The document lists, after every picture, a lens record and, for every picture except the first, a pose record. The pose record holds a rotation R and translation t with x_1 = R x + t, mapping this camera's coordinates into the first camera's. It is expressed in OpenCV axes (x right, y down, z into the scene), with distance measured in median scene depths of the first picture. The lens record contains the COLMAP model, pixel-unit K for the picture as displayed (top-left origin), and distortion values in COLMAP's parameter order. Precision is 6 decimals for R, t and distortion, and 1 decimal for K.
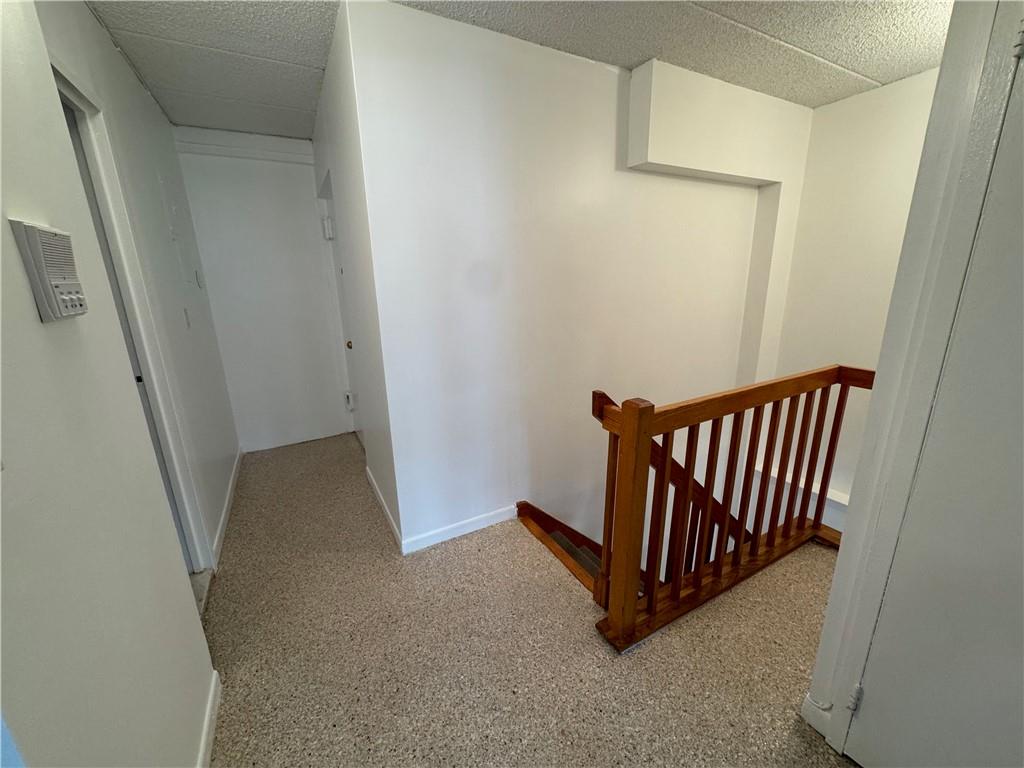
lens RADIAL K [[409.3, 0, 509.1], [0, 409.3, 386.9], [0, 0, 1]] dist [-0.001891, -0.000266]
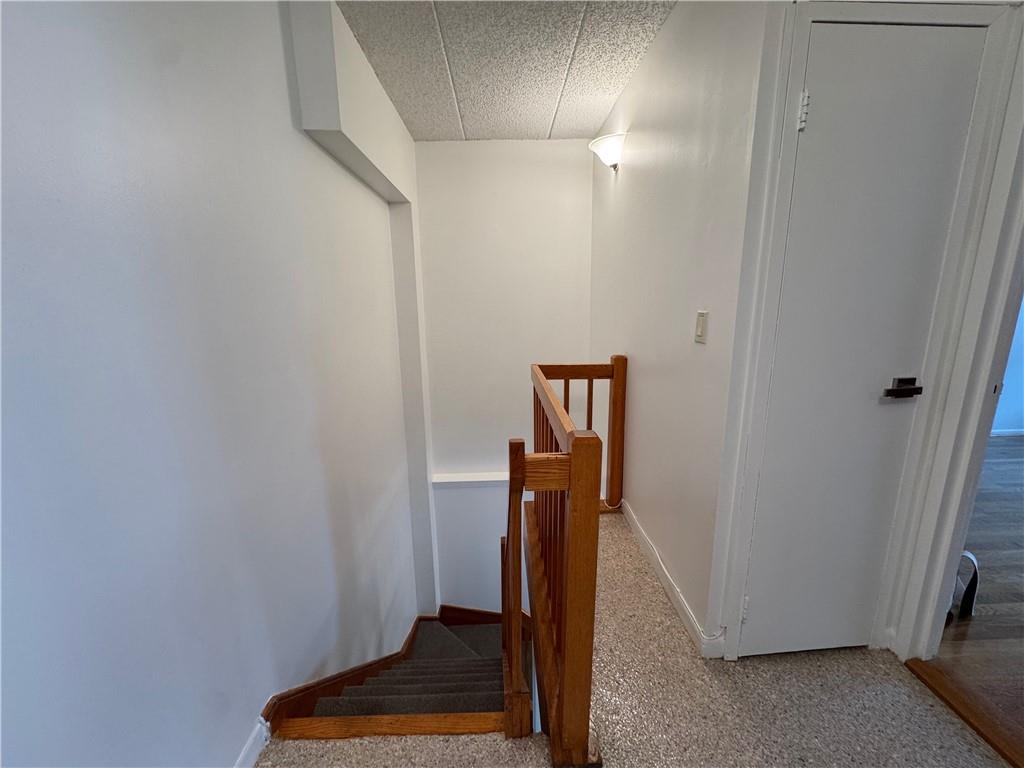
lens RADIAL K [[409.3, 0, 513.1], [0, 409.3, 380.4], [0, 0, 1]] dist [-0.001891, -0.000266]
pose [[0.452157, -0.161779, 0.877144, -0.220604], [0.233734, 0.970538, 0.058517, -0.074981], [-0.860769, 0.178560, 0.476648, 0.422704]]
